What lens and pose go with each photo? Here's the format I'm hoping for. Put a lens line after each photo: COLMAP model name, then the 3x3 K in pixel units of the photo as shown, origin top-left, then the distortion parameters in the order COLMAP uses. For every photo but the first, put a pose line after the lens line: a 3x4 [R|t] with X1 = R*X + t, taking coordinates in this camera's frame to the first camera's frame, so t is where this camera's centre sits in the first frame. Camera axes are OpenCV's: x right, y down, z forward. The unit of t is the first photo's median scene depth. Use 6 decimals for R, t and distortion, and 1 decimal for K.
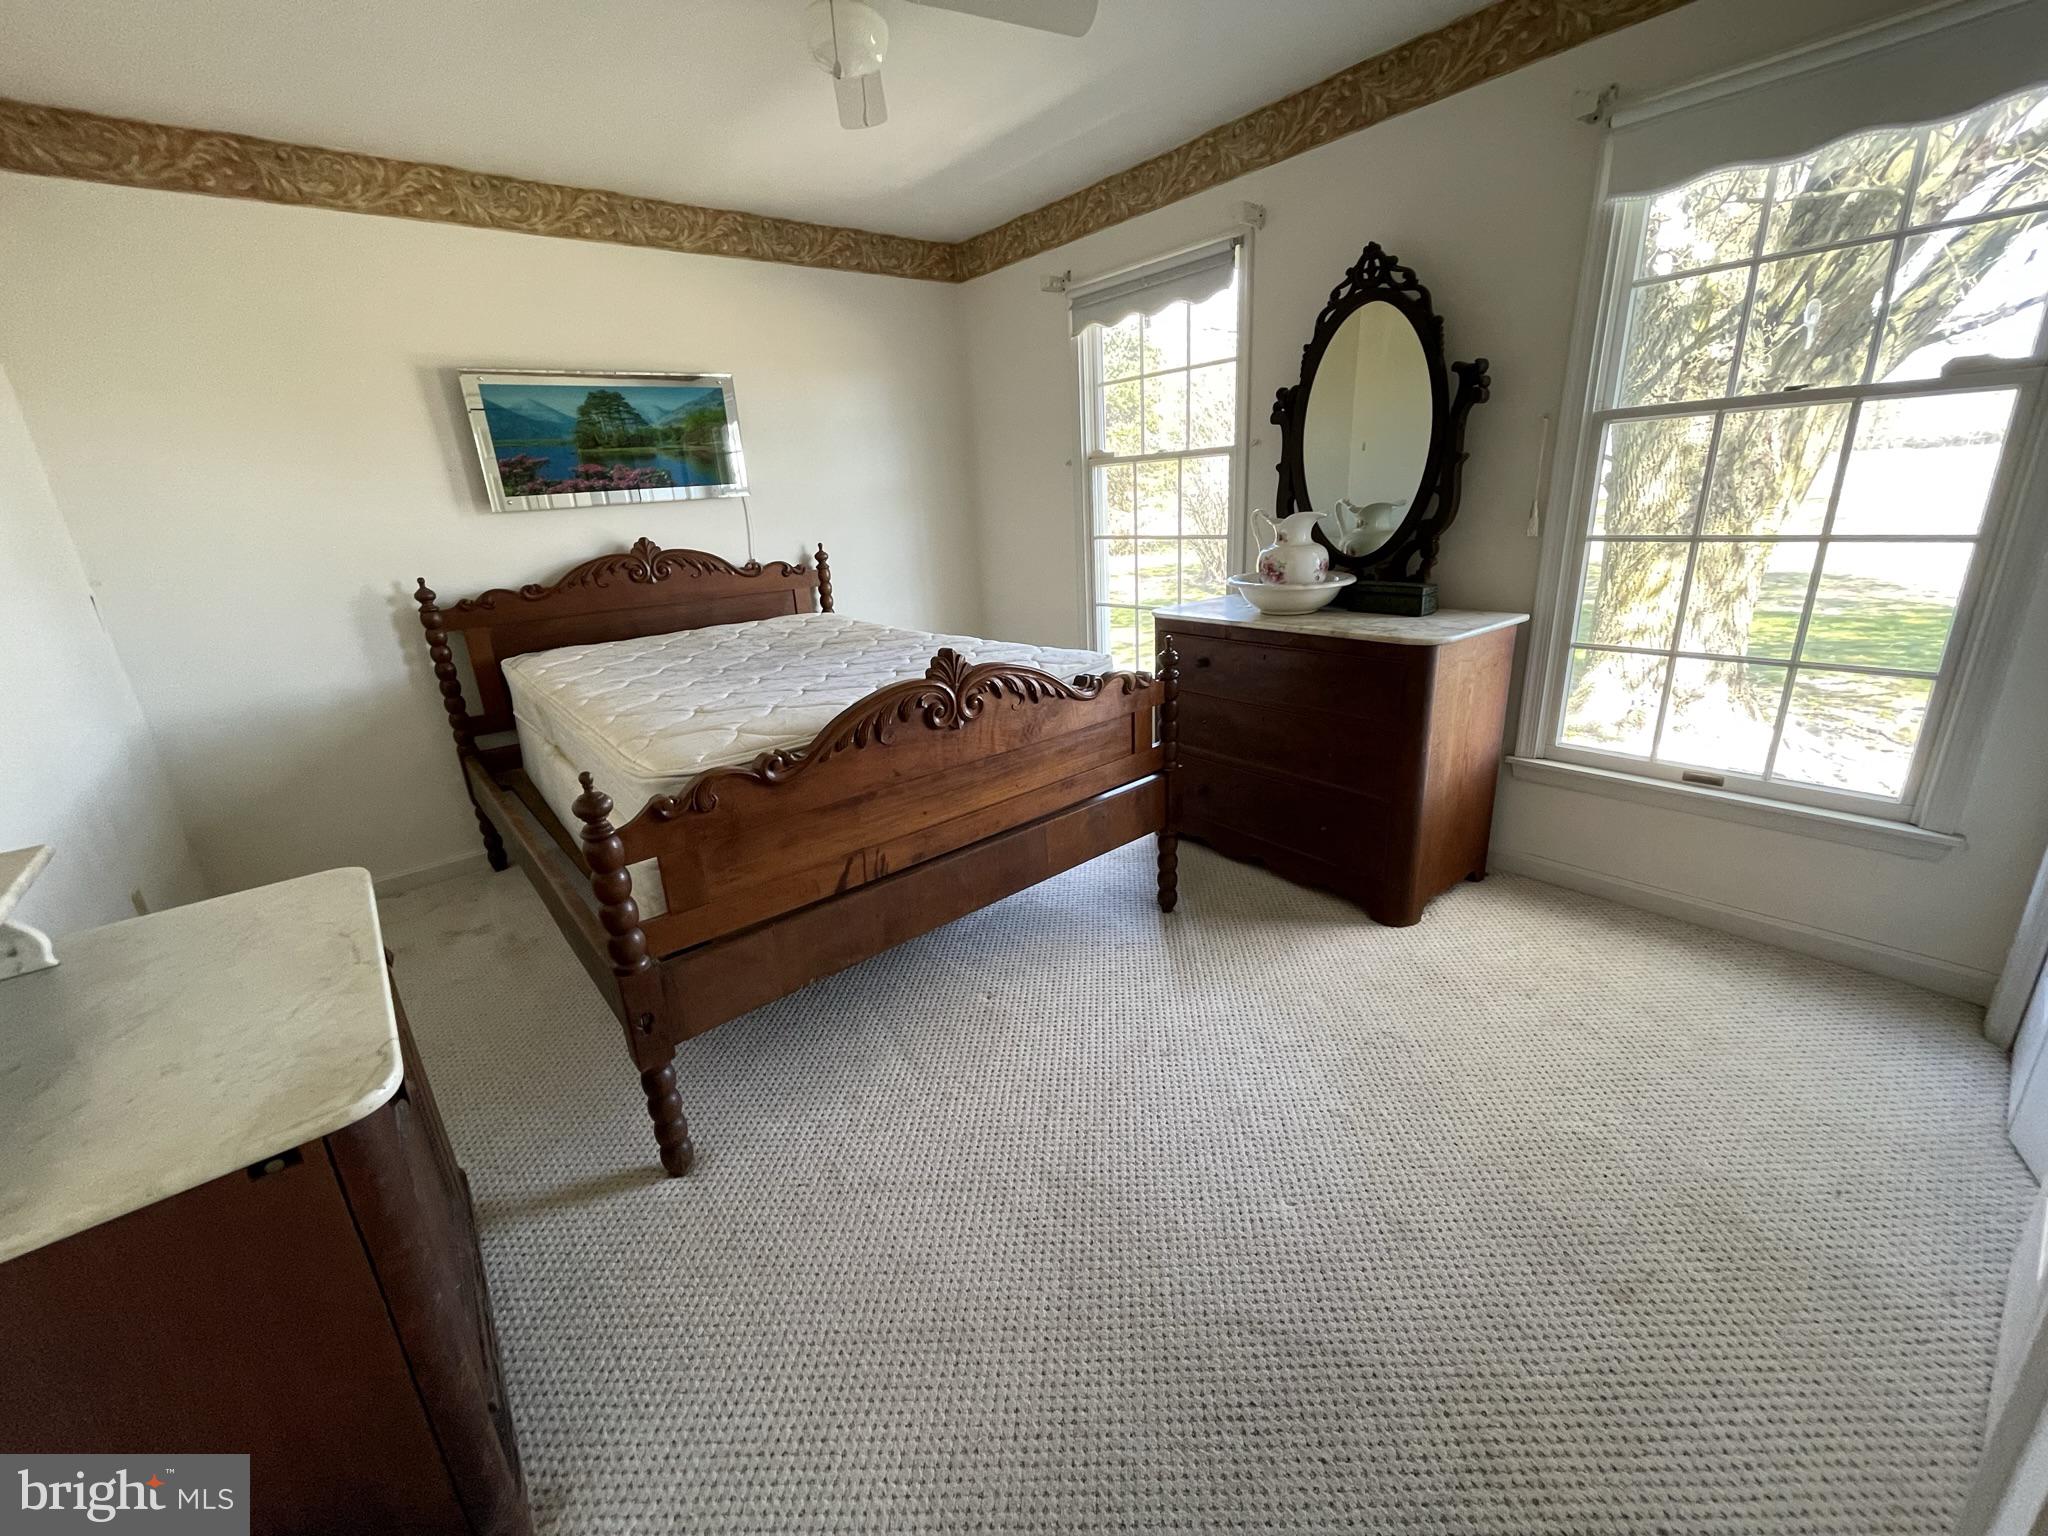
lens RADIAL K [[830.2, 0, 1006.7], [0, 830.2, 773.2], [0, 0, 1]] dist [0.002216, 0.000642]
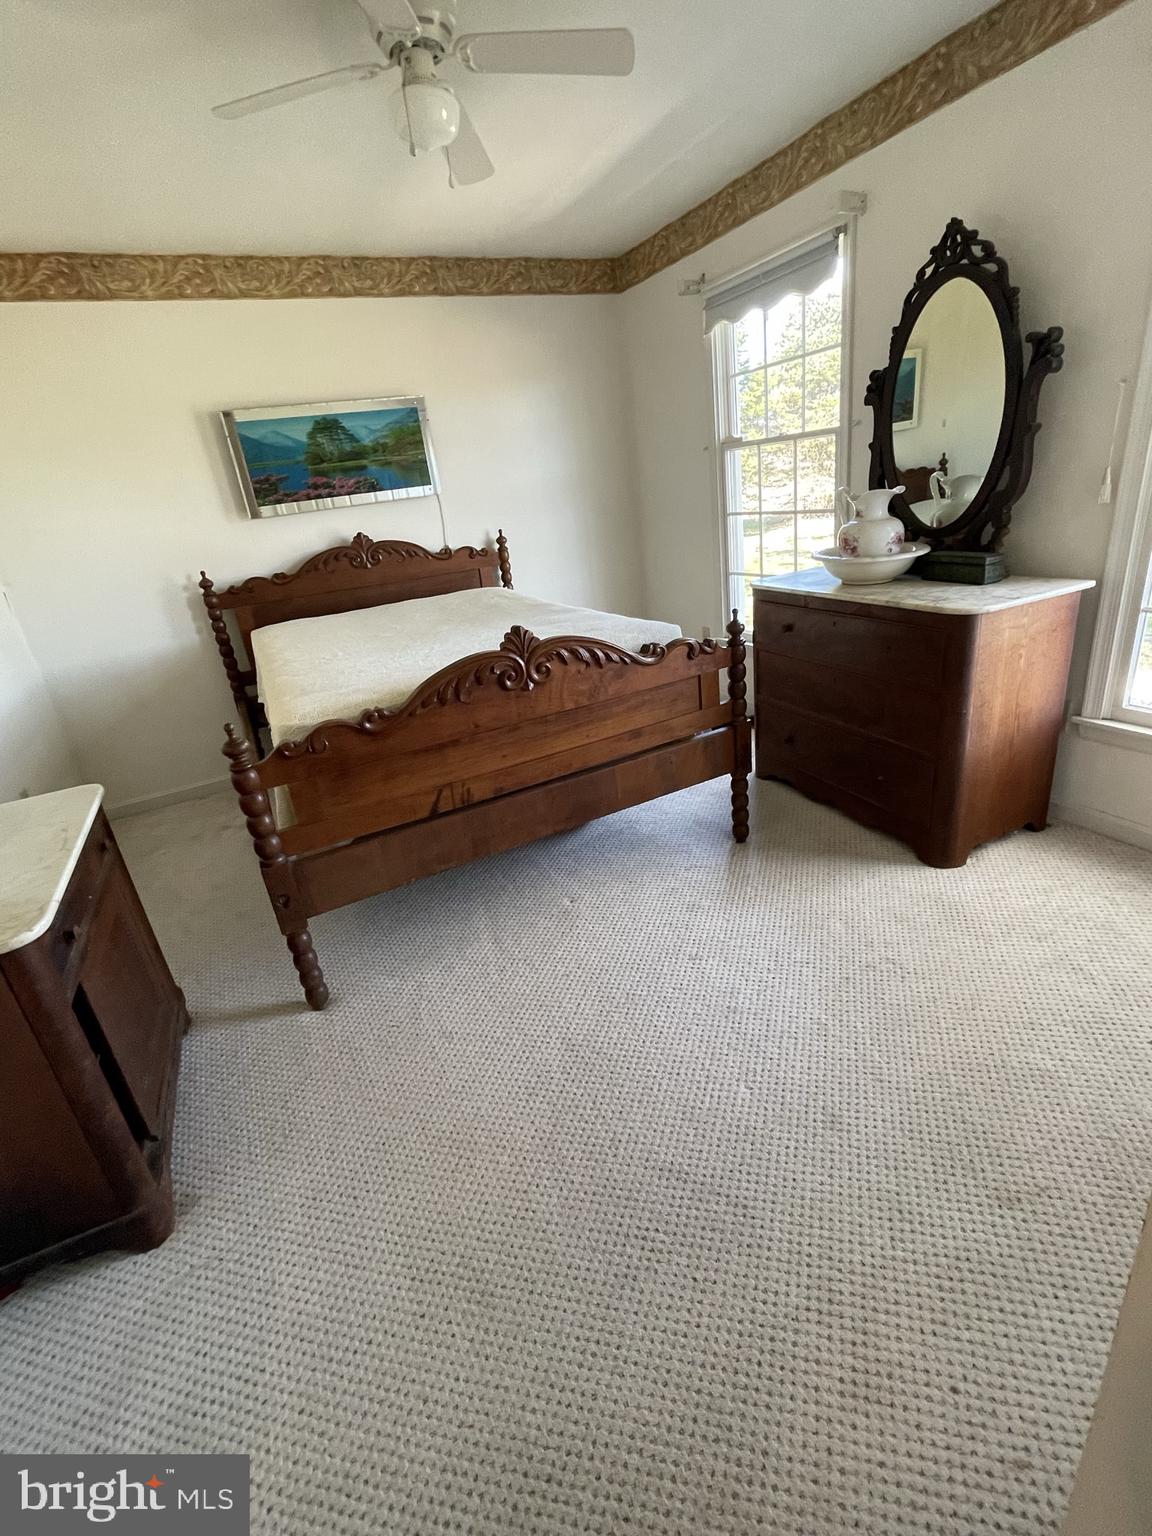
lens RADIAL K [[692.3, 0, 570.7], [0, 692.3, 771.1], [0, 0, 1]] dist [-0.006094, 0.005776]
pose [[0.973913, 0.036229, -0.224009, 0.191940], [-0.016480, 0.995858, 0.089411, -0.020963], [0.226321, -0.083387, 0.970477, -0.004475]]
